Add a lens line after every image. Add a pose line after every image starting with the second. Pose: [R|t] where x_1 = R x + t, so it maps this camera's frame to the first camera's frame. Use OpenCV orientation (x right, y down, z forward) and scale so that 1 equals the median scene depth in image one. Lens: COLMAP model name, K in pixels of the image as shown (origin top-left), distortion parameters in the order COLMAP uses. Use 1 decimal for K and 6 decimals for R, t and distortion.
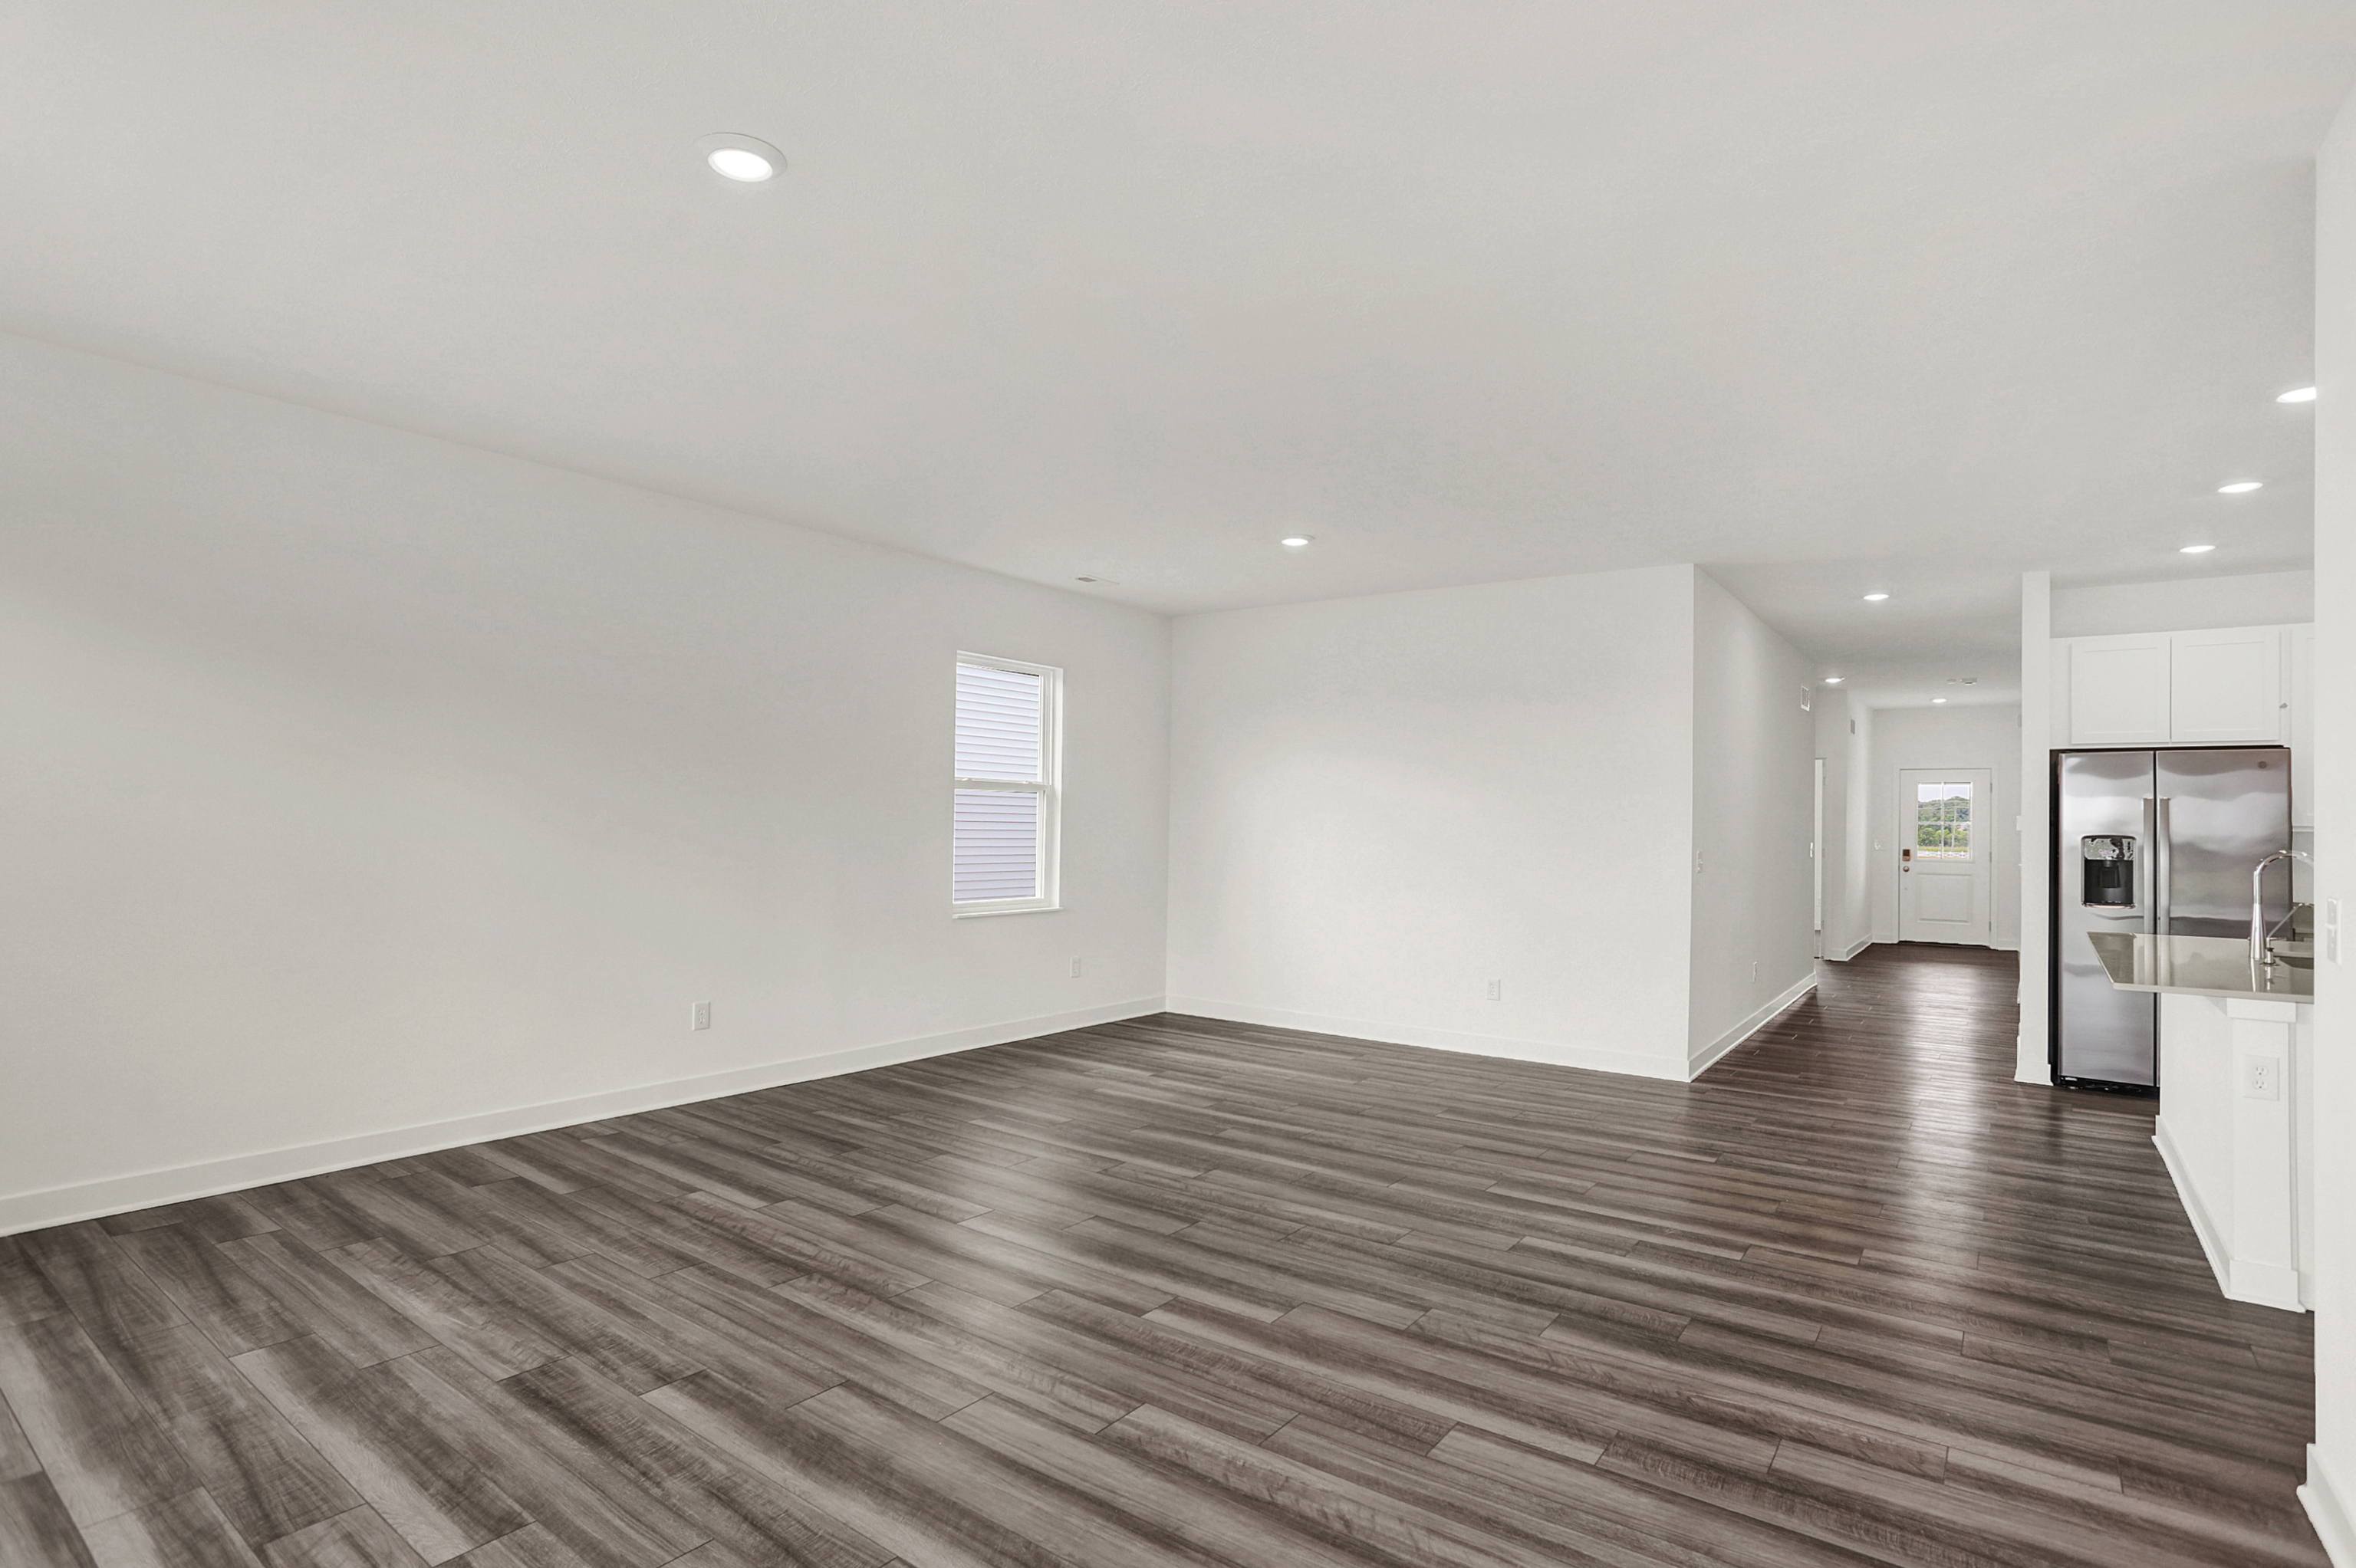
lens RADIAL K [[1084.6, 0, 1185.9], [0, 1084.6, 852.2], [0, 0, 1]] dist [-0.012293, 0.000925]
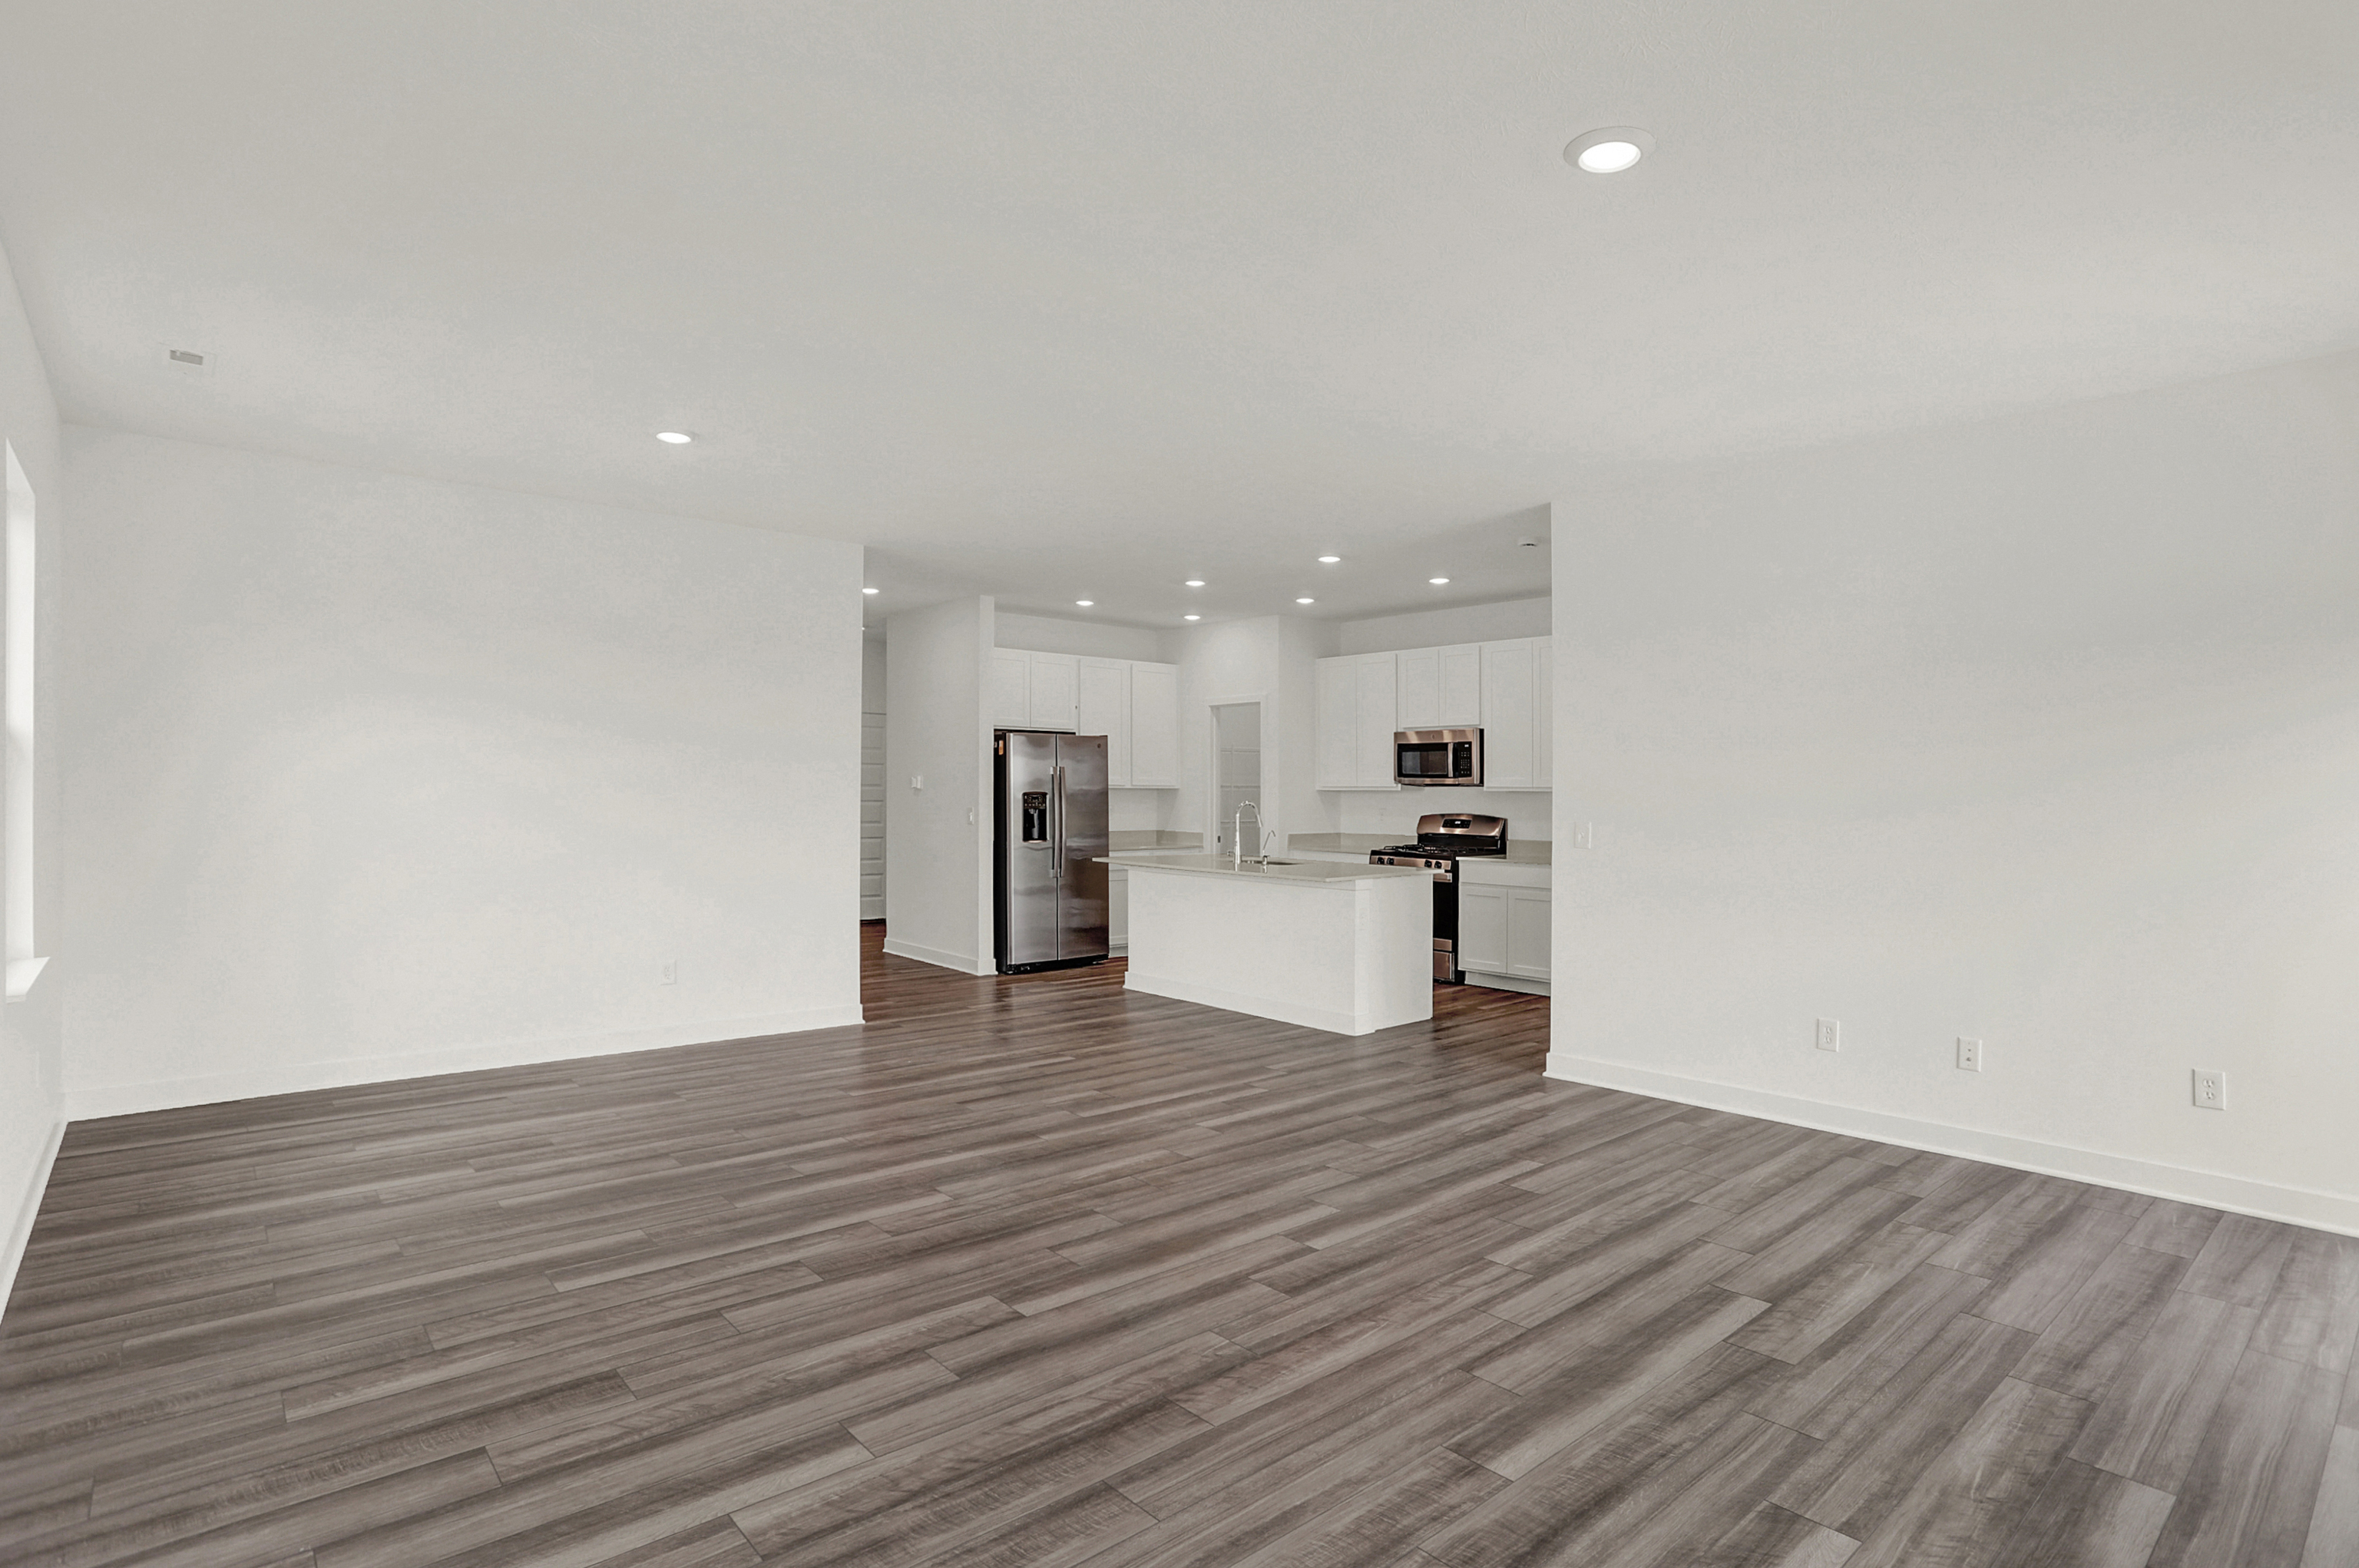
lens RADIAL K [[1181.4, 0, 1220.1], [0, 1181.4, 778.0], [0, 0, 1]] dist [-0.001675, 0.000688]
pose [[0.188646, 0.014677, 0.981935, -1.038625], [0.000437, 0.999887, -0.015029, -0.015654], [-0.982045, 0.003264, 0.188618, 0.751866]]
